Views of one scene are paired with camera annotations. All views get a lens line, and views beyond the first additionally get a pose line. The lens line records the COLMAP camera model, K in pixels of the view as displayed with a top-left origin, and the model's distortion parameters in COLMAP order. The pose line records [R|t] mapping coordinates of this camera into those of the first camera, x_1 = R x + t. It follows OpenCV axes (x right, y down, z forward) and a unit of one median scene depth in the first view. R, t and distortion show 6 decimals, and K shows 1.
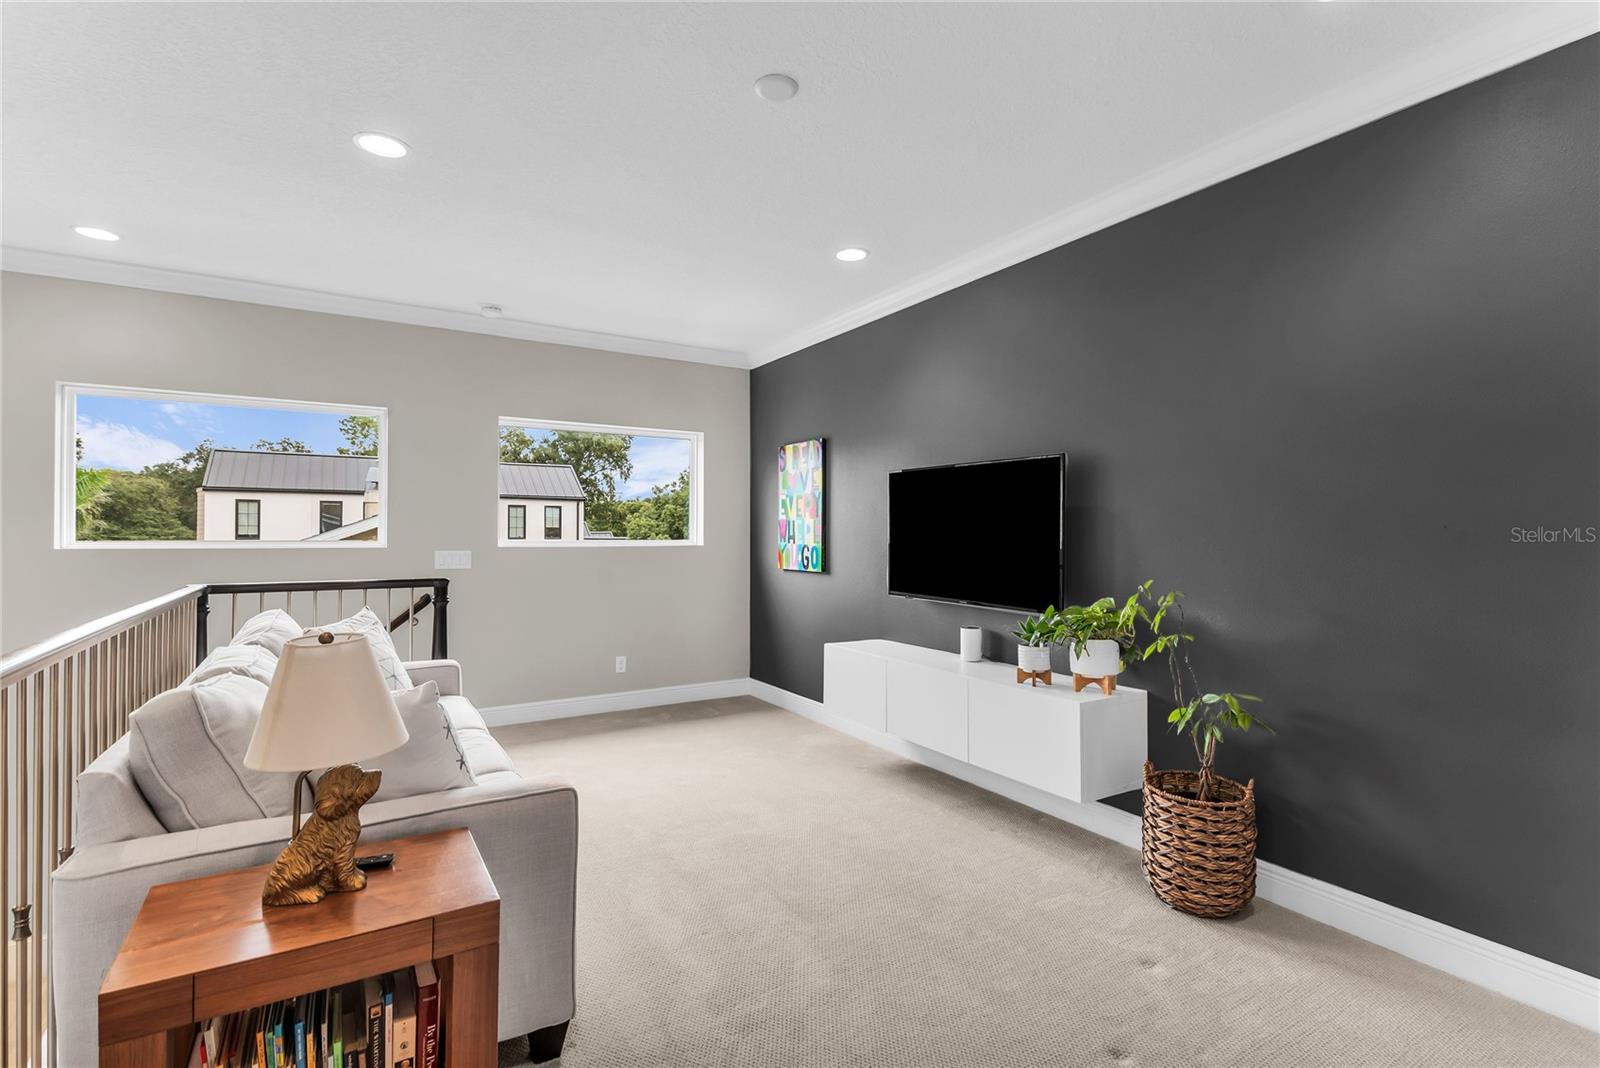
lens RADIAL K [[776.7, 0, 800.0], [0, 776.7, 534.0], [0, 0, 1]] dist [-0.000808, -0.000350]
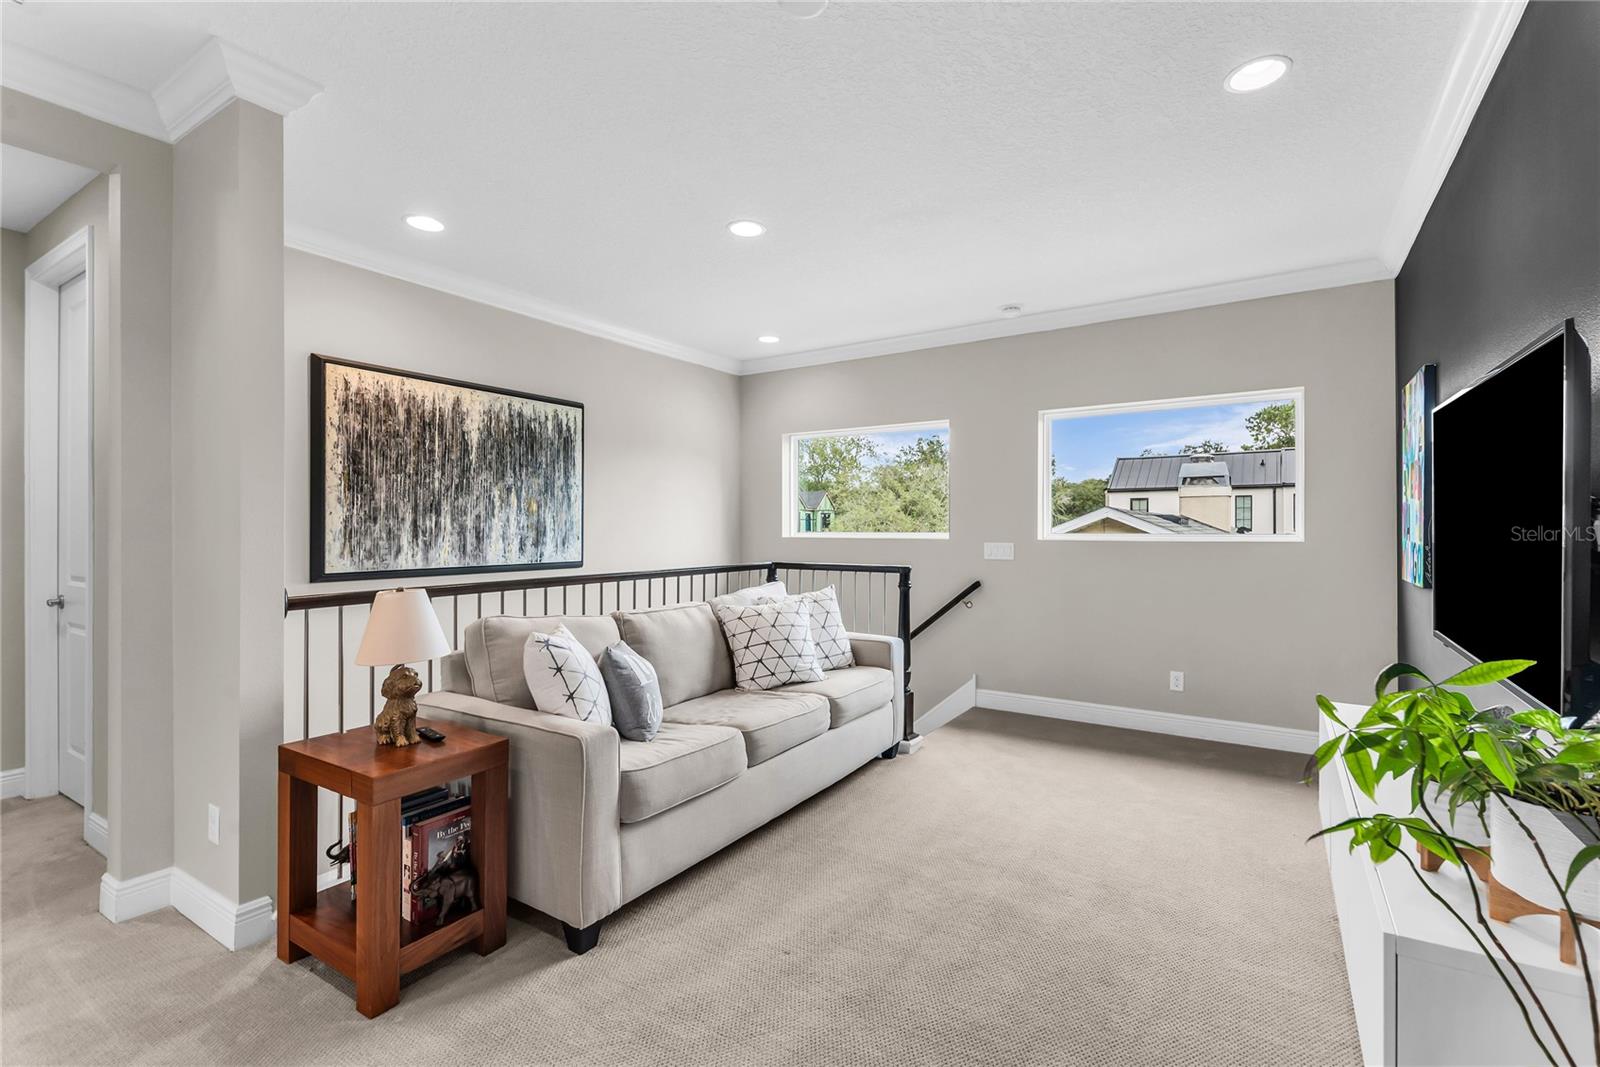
lens RADIAL K [[715.8, 0, 800.0], [0, 715.8, 533.5], [0, 0, 1]] dist [0.028598, 0.000082]
pose [[0.426142, 0.005377, -0.904640, 0.289334], [0.002913, 0.999969, 0.007316, 0.000125], [0.904651, -0.005753, 0.426113, 0.277576]]
